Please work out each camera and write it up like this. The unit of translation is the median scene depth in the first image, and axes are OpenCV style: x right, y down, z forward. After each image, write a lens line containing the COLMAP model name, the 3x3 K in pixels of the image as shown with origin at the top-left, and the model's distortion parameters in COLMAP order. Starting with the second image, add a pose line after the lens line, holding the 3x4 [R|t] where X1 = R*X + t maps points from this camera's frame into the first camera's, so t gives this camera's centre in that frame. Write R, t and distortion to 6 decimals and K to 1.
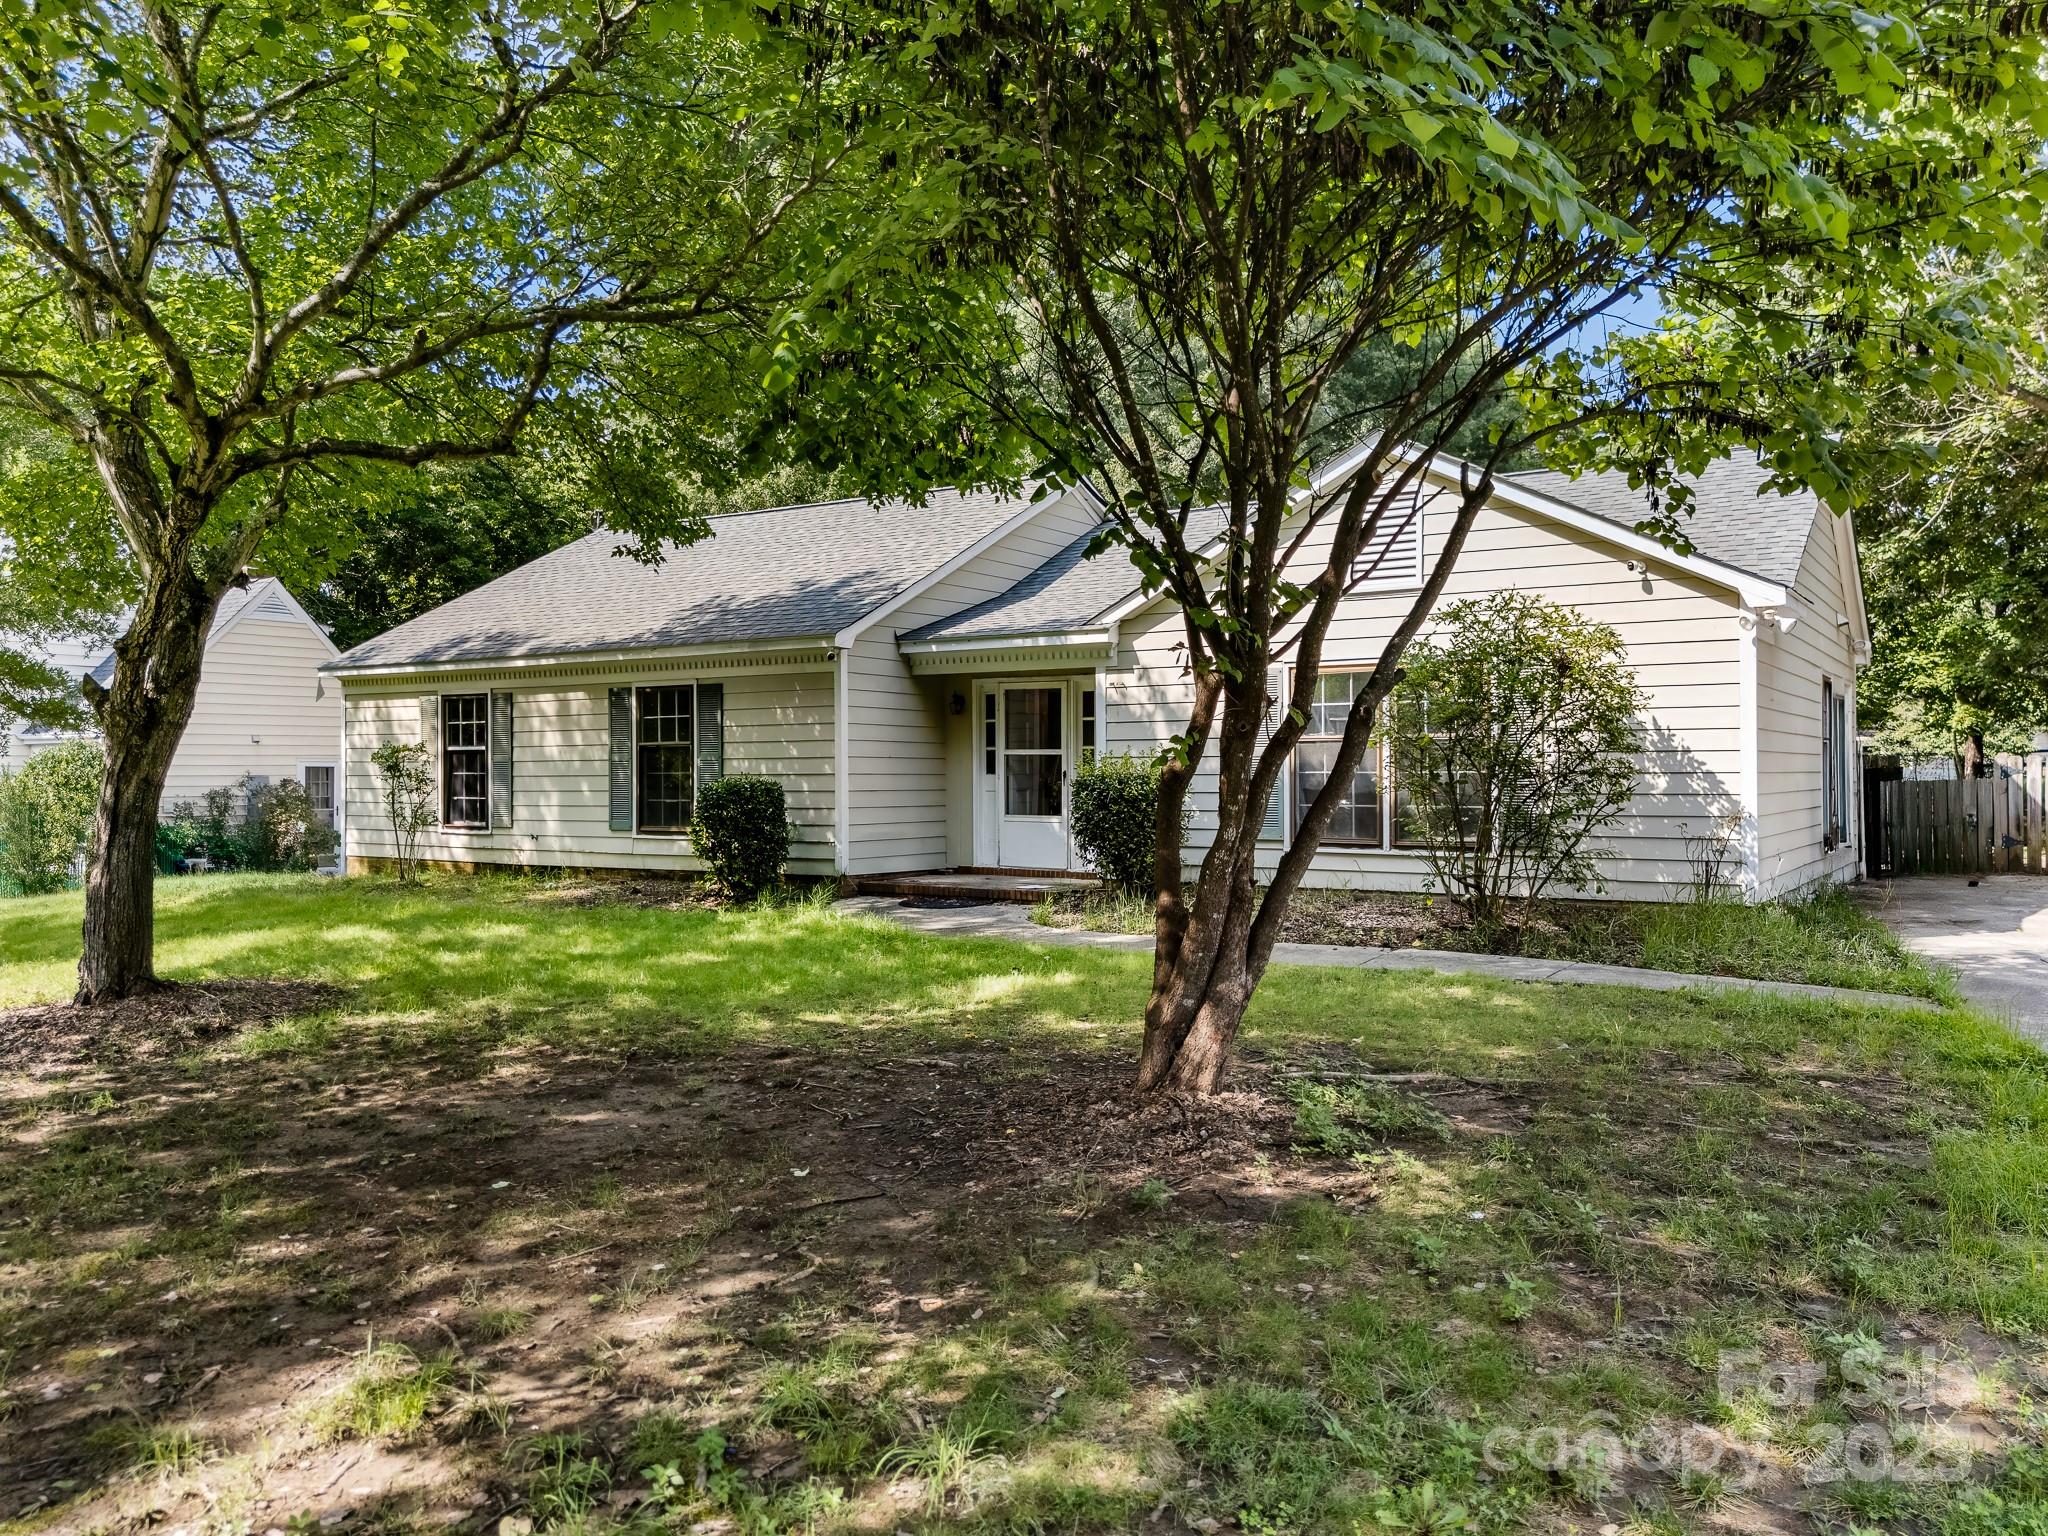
lens RADIAL K [[1462.2, 0, 1024.0], [0, 1462.2, 768.0], [0, 0, 1]] dist [0.048687, -0.000152]
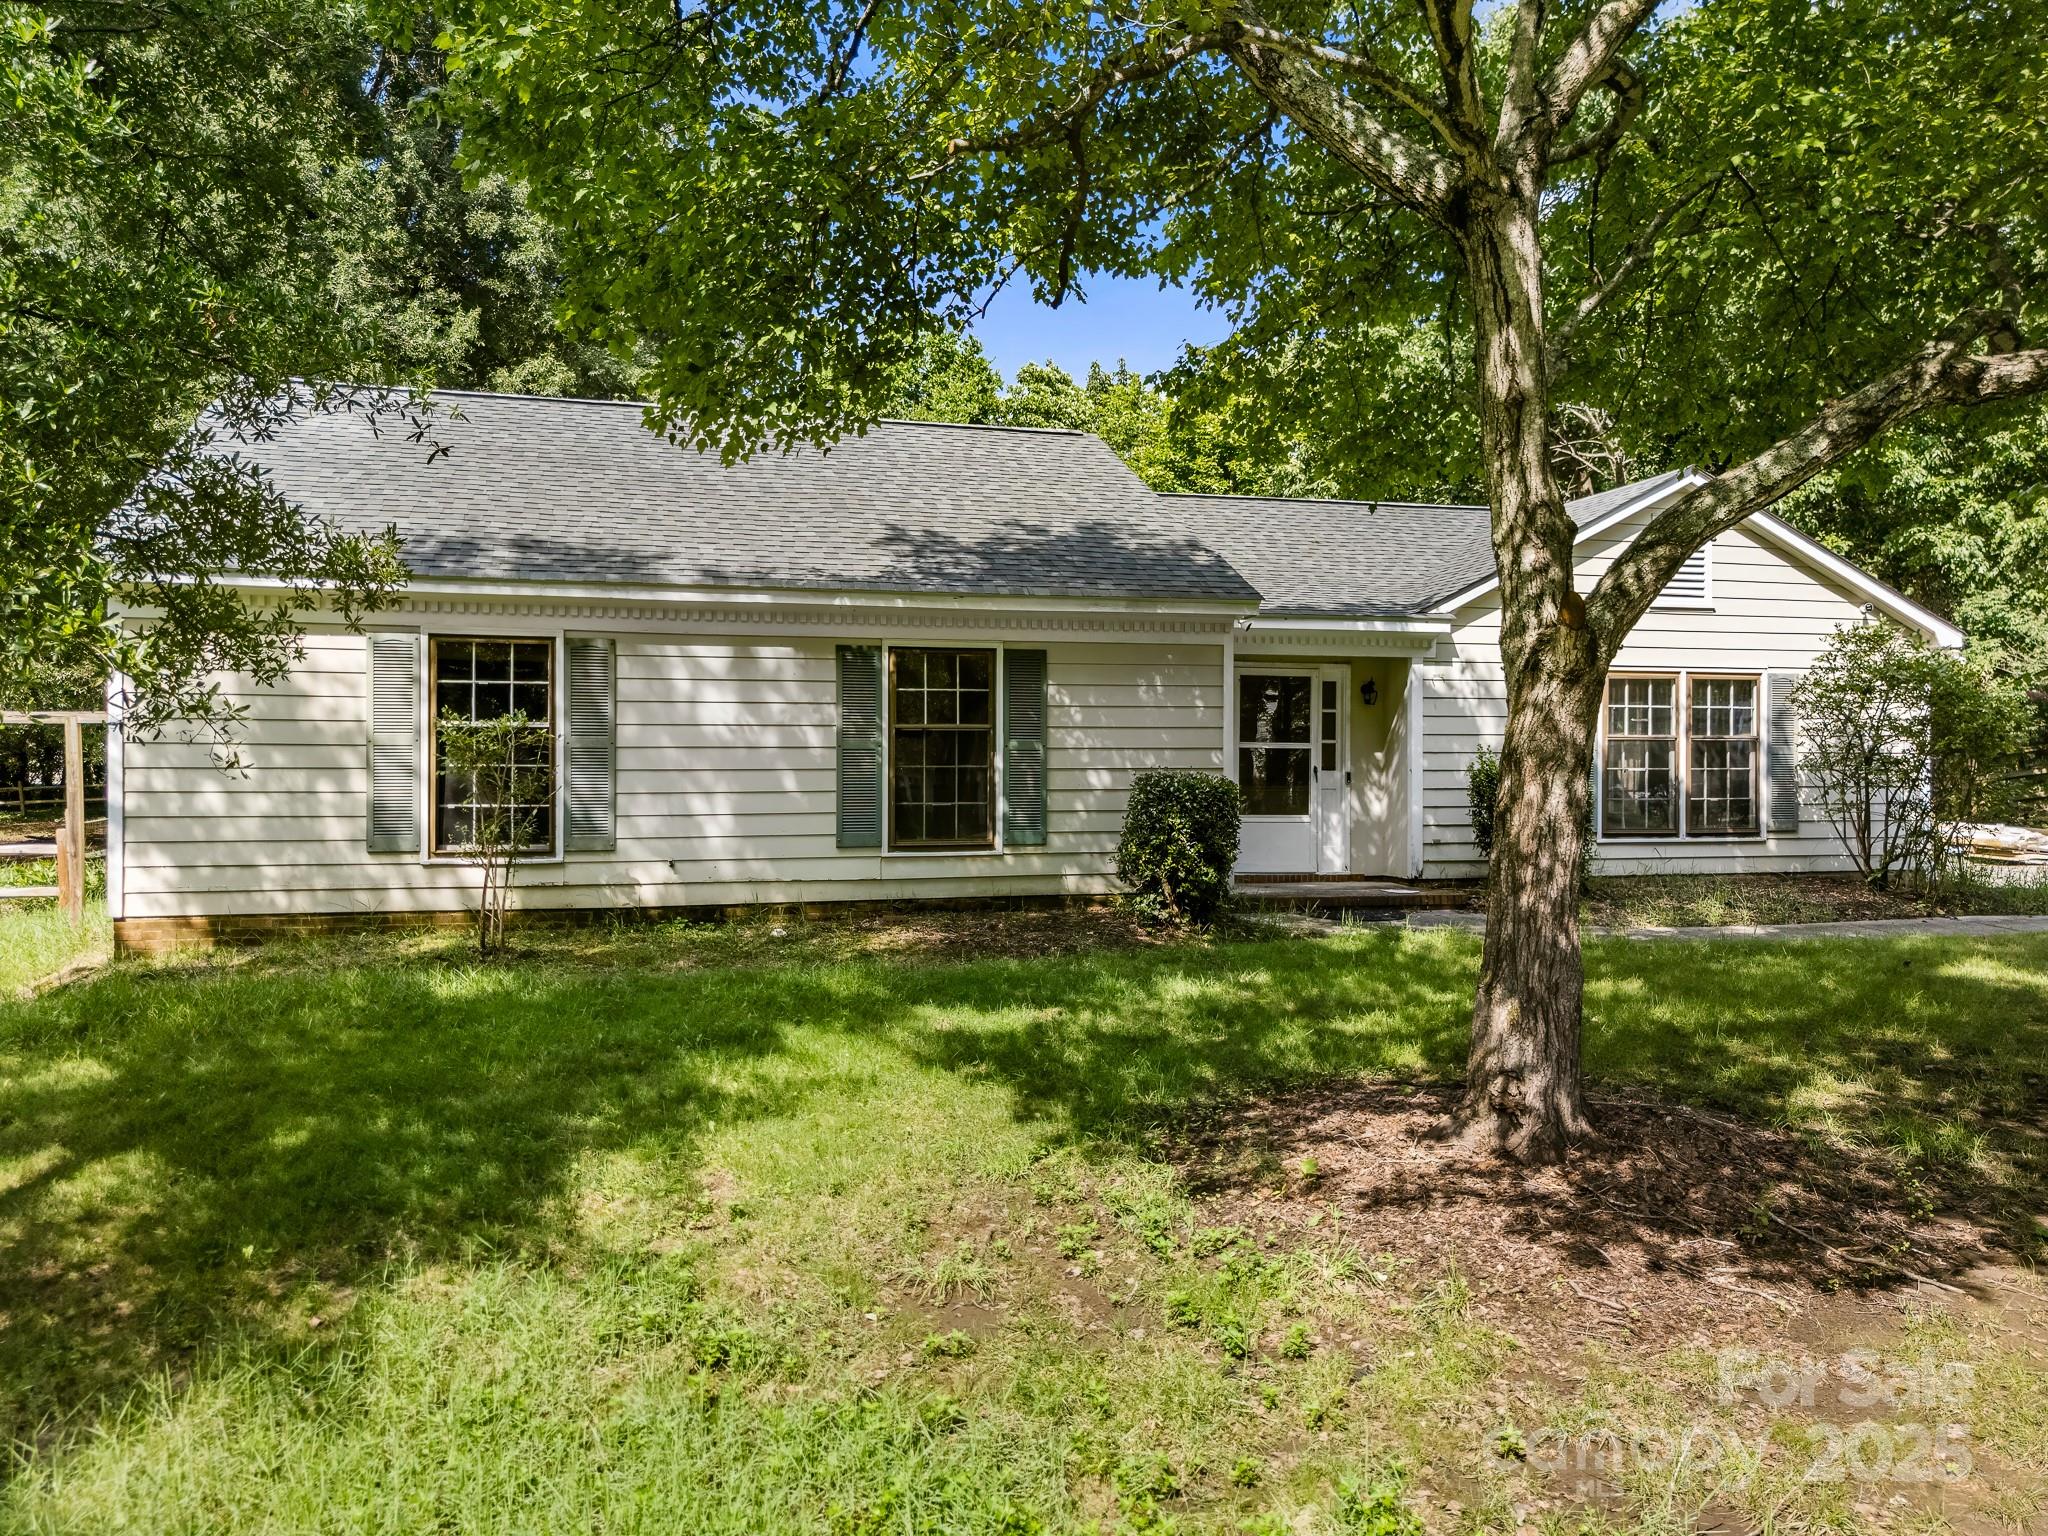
lens RADIAL K [[1545.2, 0, 920.8], [0, 1545.2, 775.9], [0, 0, 1]] dist [0.011394, -0.001607]
pose [[0.689051, 0.001361, 0.724712, -0.798339], [-0.004347, 0.999988, 0.002255, 0.006466], [-0.724700, -0.004704, 0.689048, 0.474519]]
